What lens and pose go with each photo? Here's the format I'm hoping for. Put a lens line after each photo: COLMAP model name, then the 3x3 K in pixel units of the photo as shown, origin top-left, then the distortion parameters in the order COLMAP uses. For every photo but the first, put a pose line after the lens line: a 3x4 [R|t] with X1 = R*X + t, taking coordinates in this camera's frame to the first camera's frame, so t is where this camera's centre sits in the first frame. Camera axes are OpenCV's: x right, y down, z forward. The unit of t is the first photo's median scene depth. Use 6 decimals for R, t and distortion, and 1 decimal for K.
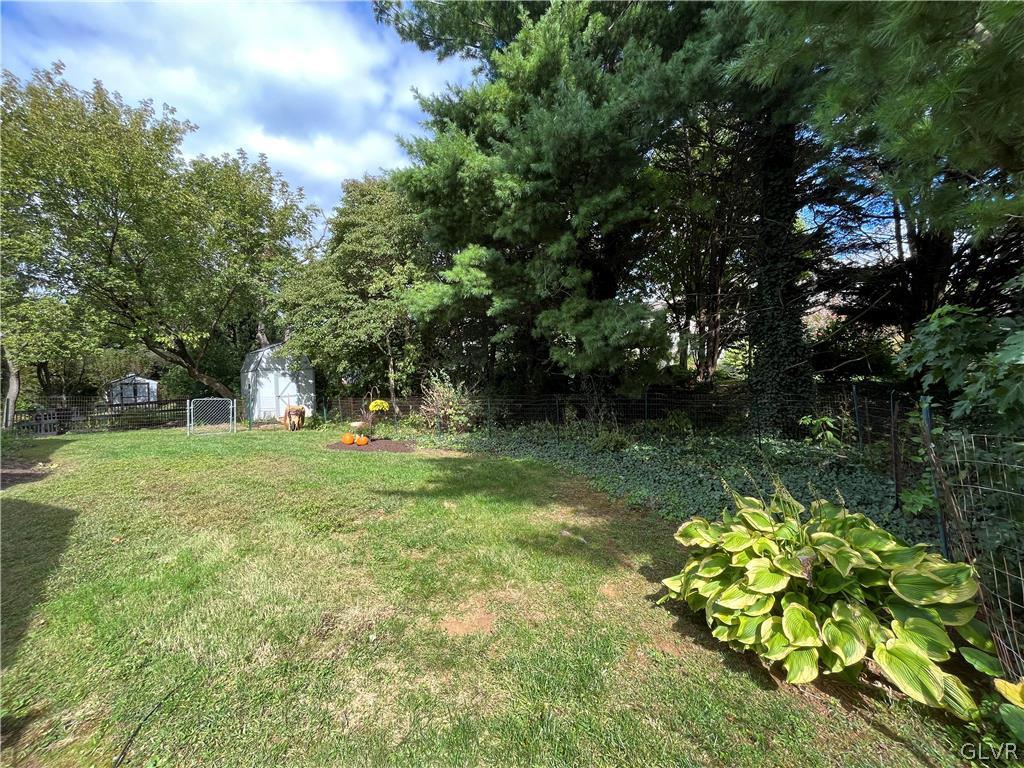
lens RADIAL K [[409.6, 0, 504.4], [0, 409.6, 382.4], [0, 0, 1]] dist [0.000295, -0.000008]
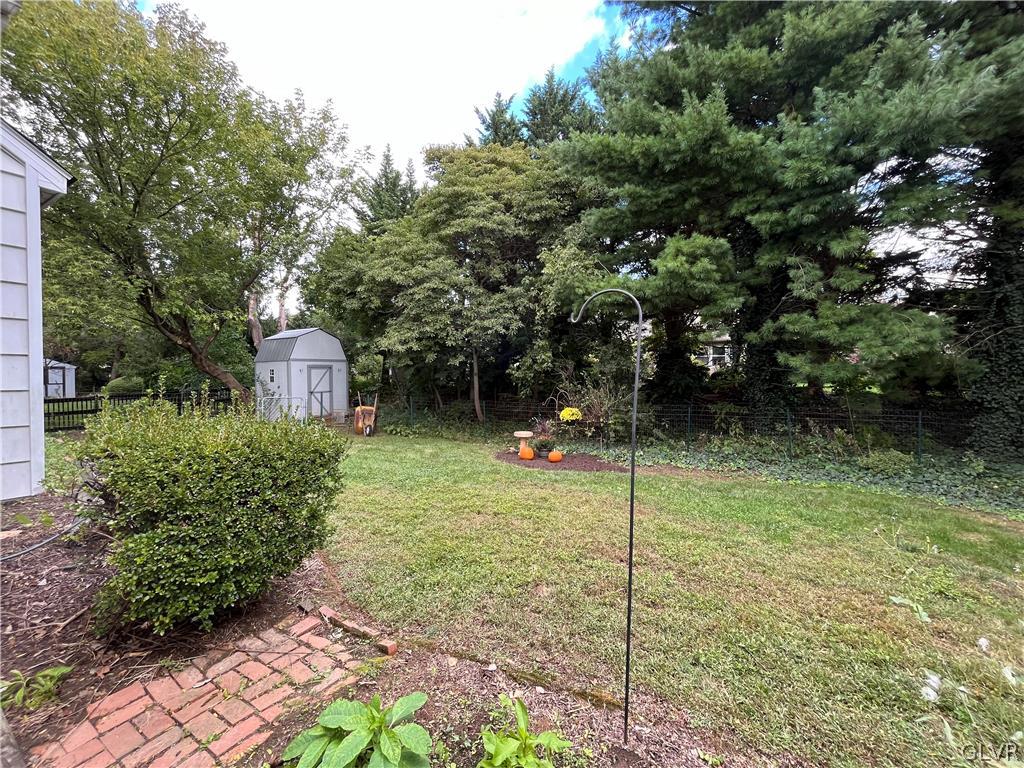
lens RADIAL K [[409.6, 0, 516.4], [0, 409.6, 384.5], [0, 0, 1]] dist [0.000295, -0.000008]
pose [[0.990083, 0.039878, 0.134703, -0.403945], [-0.039831, 0.999202, -0.003044, 0.005973], [-0.134717, -0.002352, 0.990881, 0.128204]]
